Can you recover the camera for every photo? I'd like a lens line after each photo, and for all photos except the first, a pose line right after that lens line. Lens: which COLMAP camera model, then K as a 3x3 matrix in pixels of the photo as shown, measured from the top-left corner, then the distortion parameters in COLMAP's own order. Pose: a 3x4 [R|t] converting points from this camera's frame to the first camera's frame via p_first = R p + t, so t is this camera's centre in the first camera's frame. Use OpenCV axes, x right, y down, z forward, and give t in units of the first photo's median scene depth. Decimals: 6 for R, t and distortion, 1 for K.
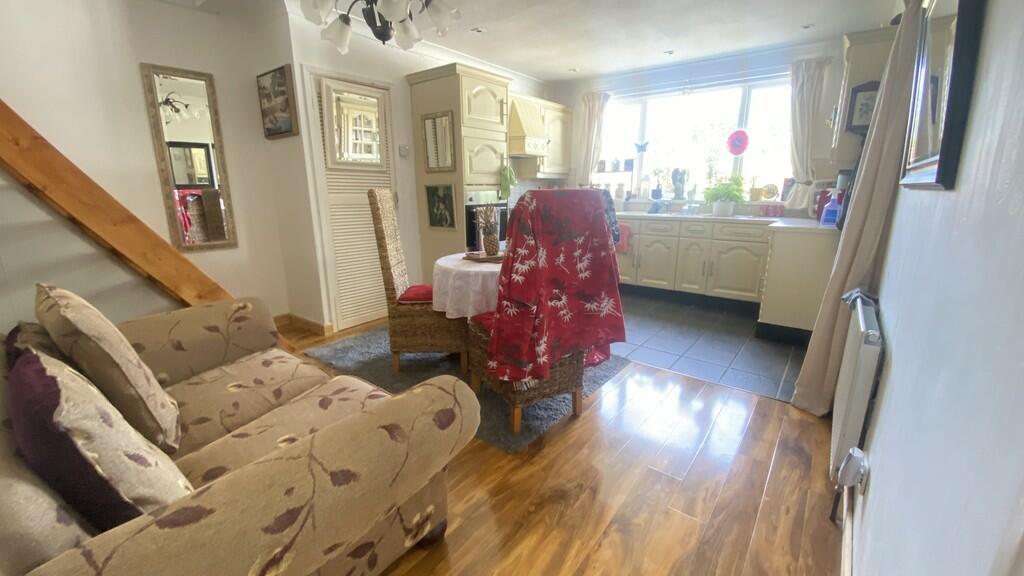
lens RADIAL K [[414.2, 0, 511.7], [0, 414.2, 295.4], [0, 0, 1]] dist [0.003472, -0.012494]
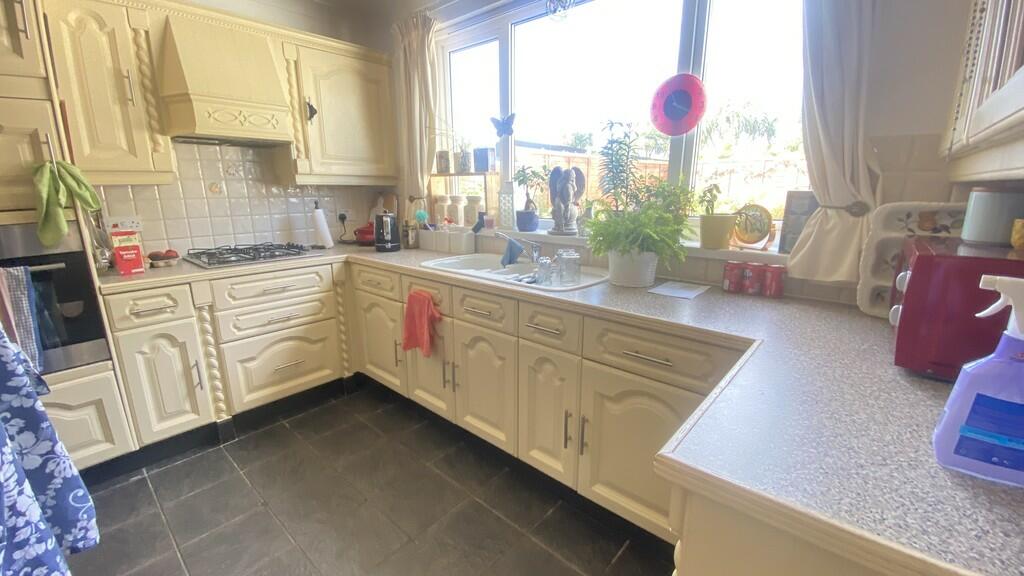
lens RADIAL K [[414.2, 0, 518.6], [0, 414.2, 293.0], [0, 0, 1]] dist [0.003472, -0.012494]
pose [[0.999004, 0.014047, -0.042350, 0.433473], [-0.014334, 0.999876, -0.006478, -0.187122], [0.042253, 0.007078, 0.999082, 0.618819]]
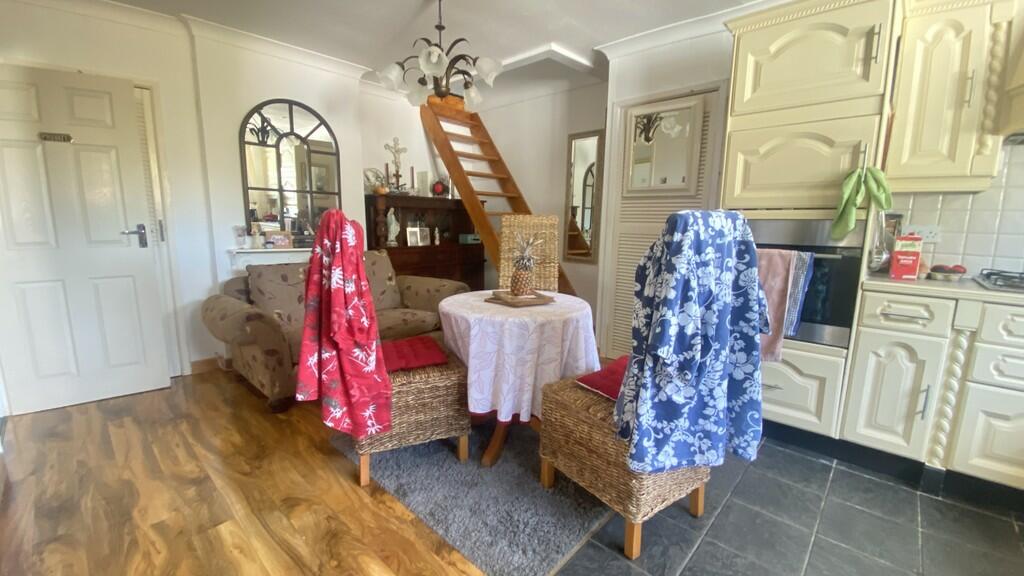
lens RADIAL K [[414.2, 0, 504.0], [0, 414.2, 292.8], [0, 0, 1]] dist [0.003472, -0.012494]
pose [[-0.089925, 0.174304, -0.980577, 0.477816], [-0.258644, 0.946699, 0.192001, -0.162483], [0.961778, 0.270886, -0.040049, 0.657313]]
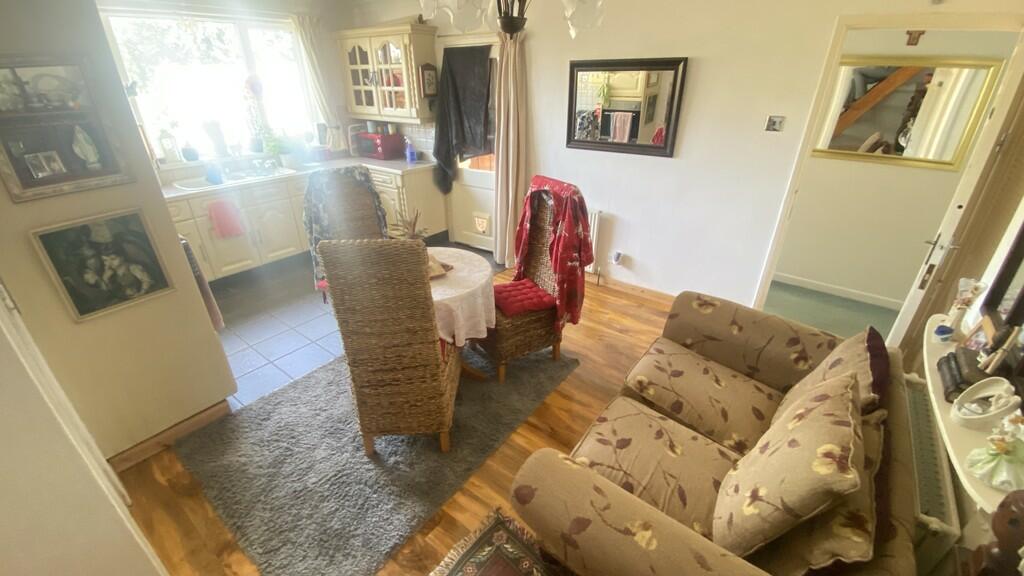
lens RADIAL K [[414.2, 0, 508.0], [0, 414.2, 284.5], [0, 0, 1]] dist [0.003472, -0.012494]
pose [[-0.006061, -0.439337, 0.898302, -0.546395], [0.258901, 0.866998, 0.425775, -0.249631], [-0.965885, 0.235152, 0.108490, 0.473559]]
